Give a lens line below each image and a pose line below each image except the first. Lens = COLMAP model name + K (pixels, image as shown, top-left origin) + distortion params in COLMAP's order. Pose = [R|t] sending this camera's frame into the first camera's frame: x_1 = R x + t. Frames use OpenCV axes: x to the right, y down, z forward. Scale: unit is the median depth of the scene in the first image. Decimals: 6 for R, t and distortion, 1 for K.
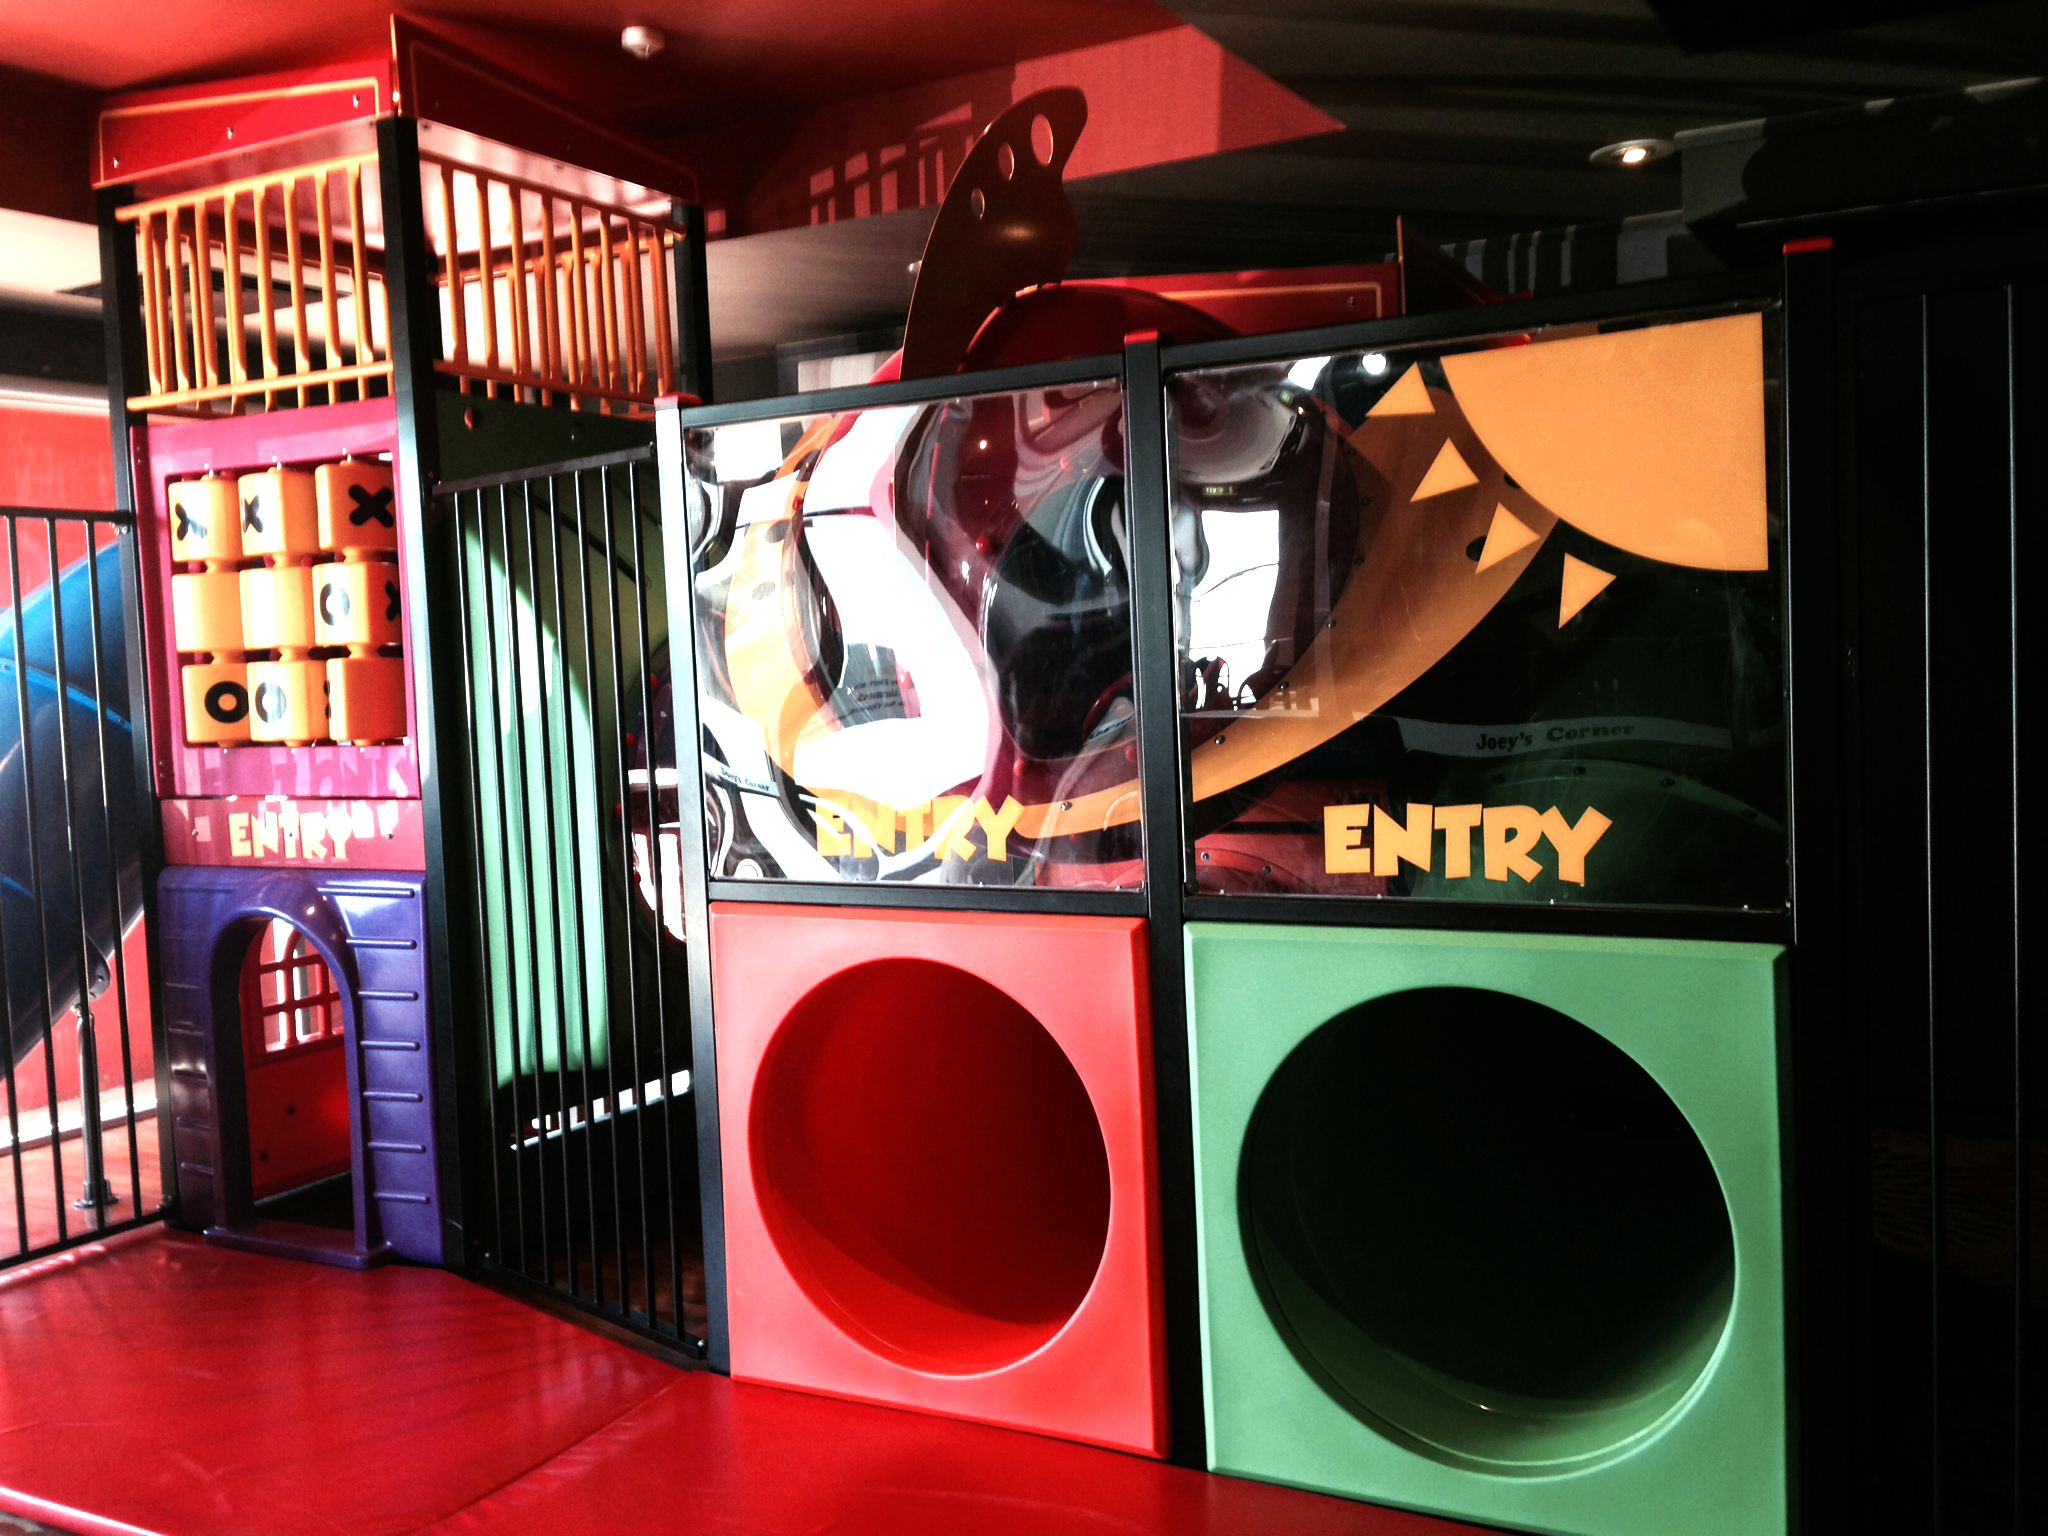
lens RADIAL K [[1905.0, 0, 1059.6], [0, 1905.0, 788.8], [0, 0, 1]] dist [0.067949, 0.000000]
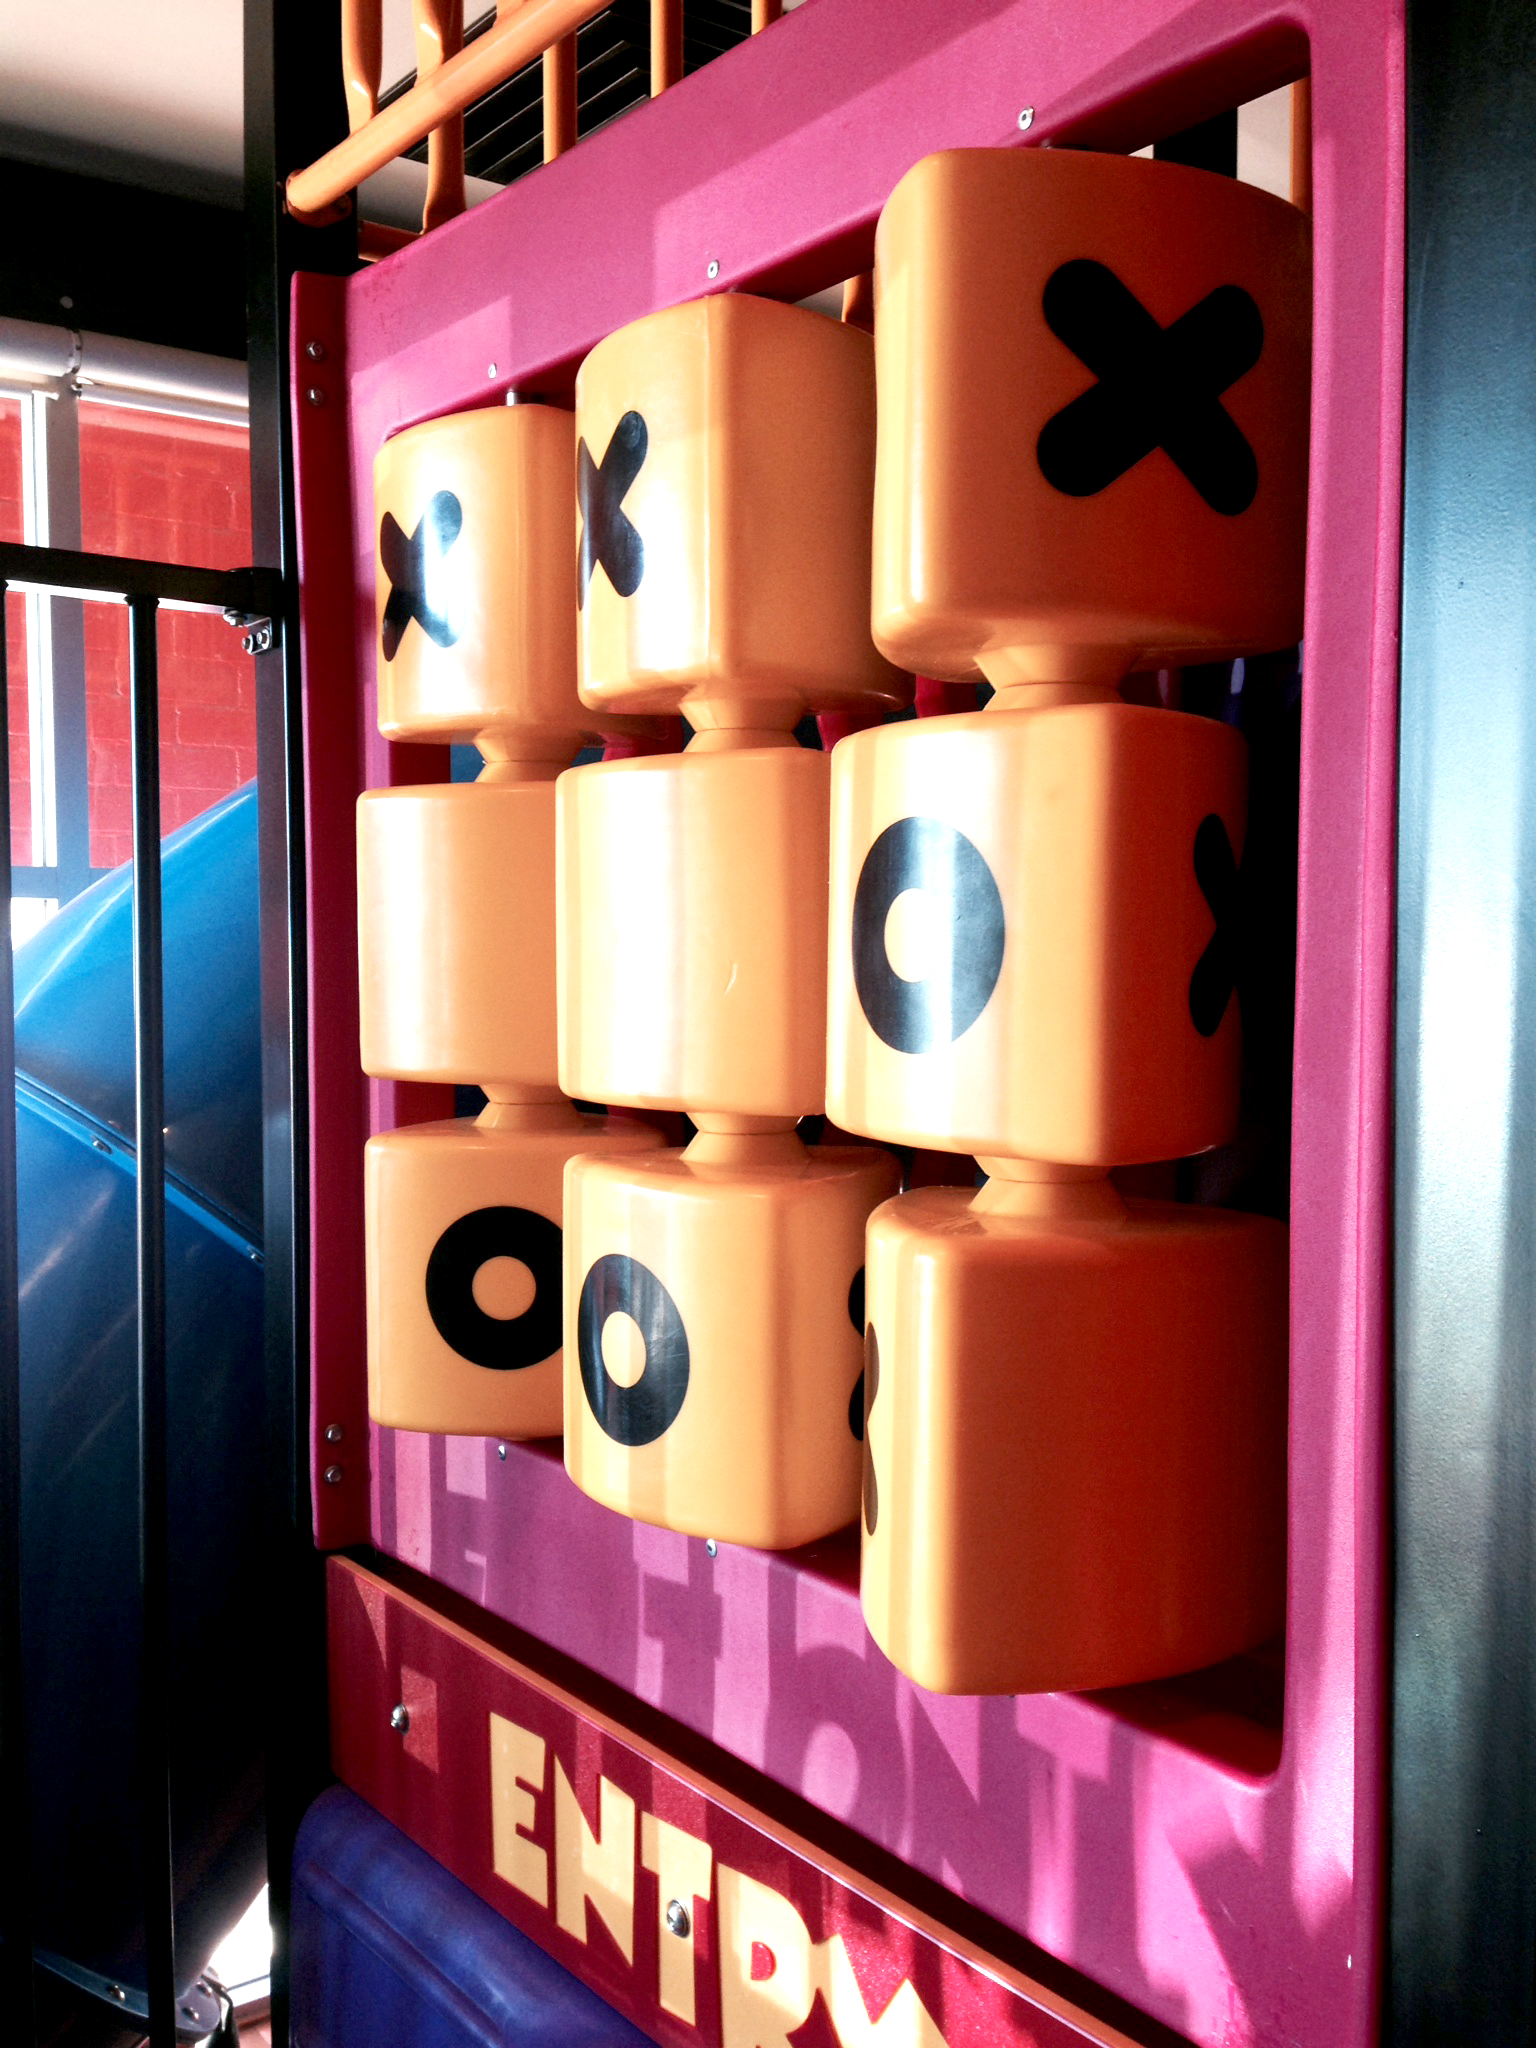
lens RADIAL K [[1905.0, 0, 781.6], [0, 1905.0, 1027.5], [0, 0, 1]] dist [0.067949, 0.000000]
pose [[0.914730, 0.057041, -0.400019, -0.298640], [-0.060438, 0.998163, 0.004130, -0.082366], [0.399520, 0.020399, 0.916497, 0.782507]]
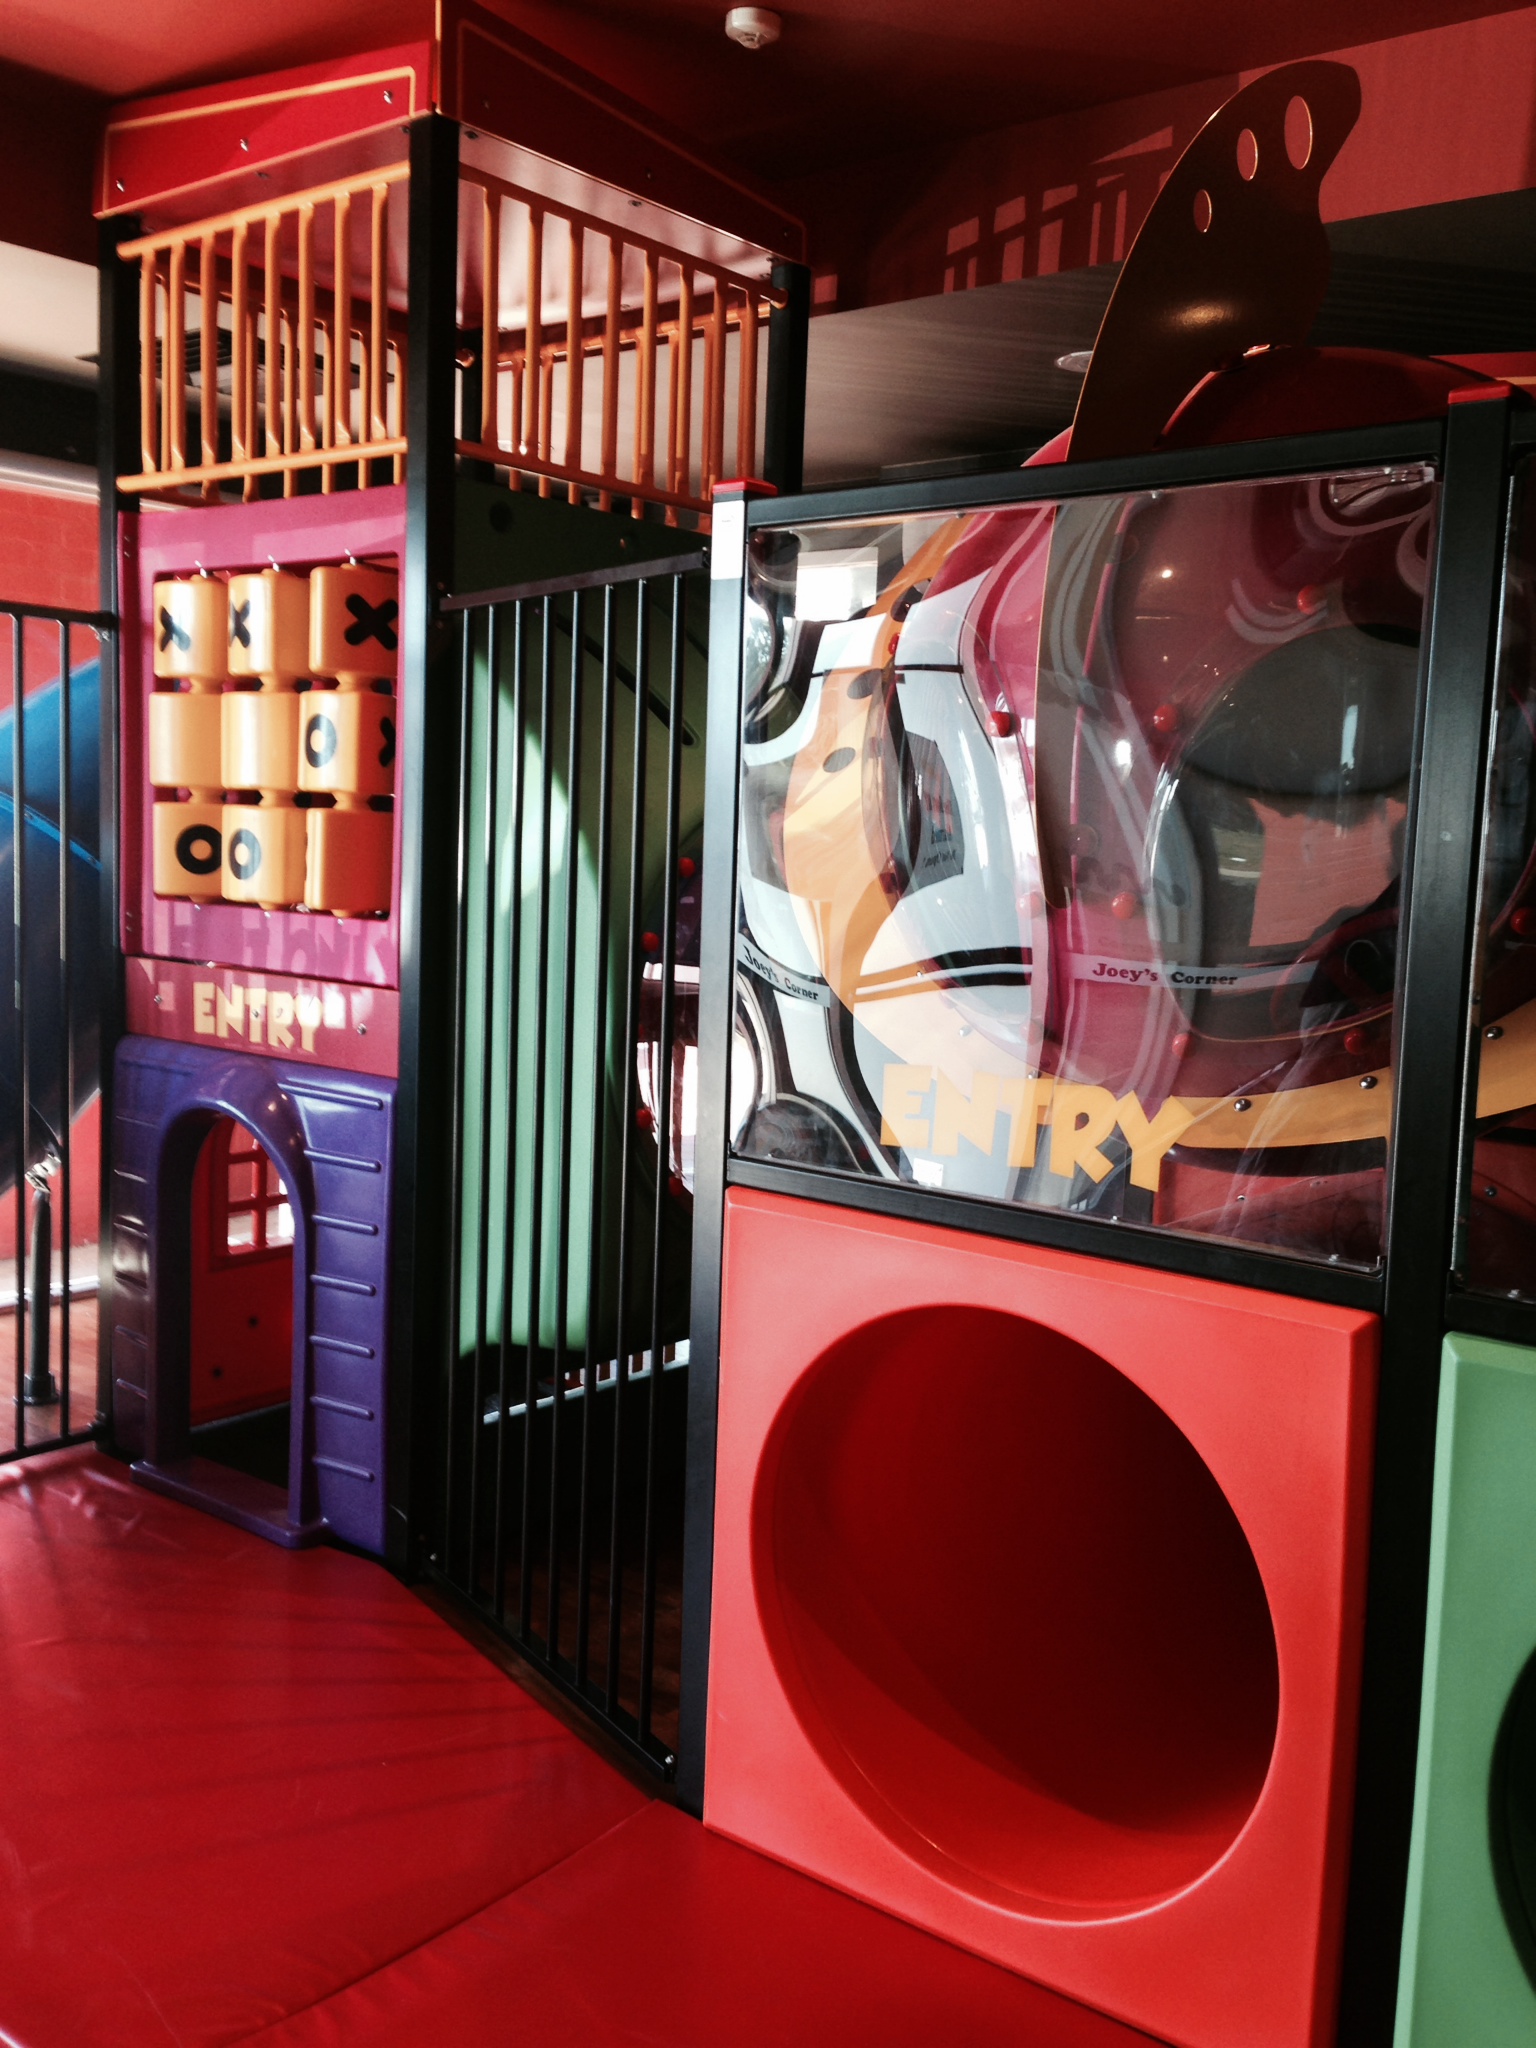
lens RADIAL K [[1905.0, 0, 770.1], [0, 1905.0, 1040.2], [0, 0, 1]] dist [0.067949, 0.000000]
pose [[0.979812, 0.095578, -0.175595, -0.034232], [-0.087953, 0.994832, 0.050725, -0.026361], [0.179536, -0.034257, 0.983155, 0.221502]]
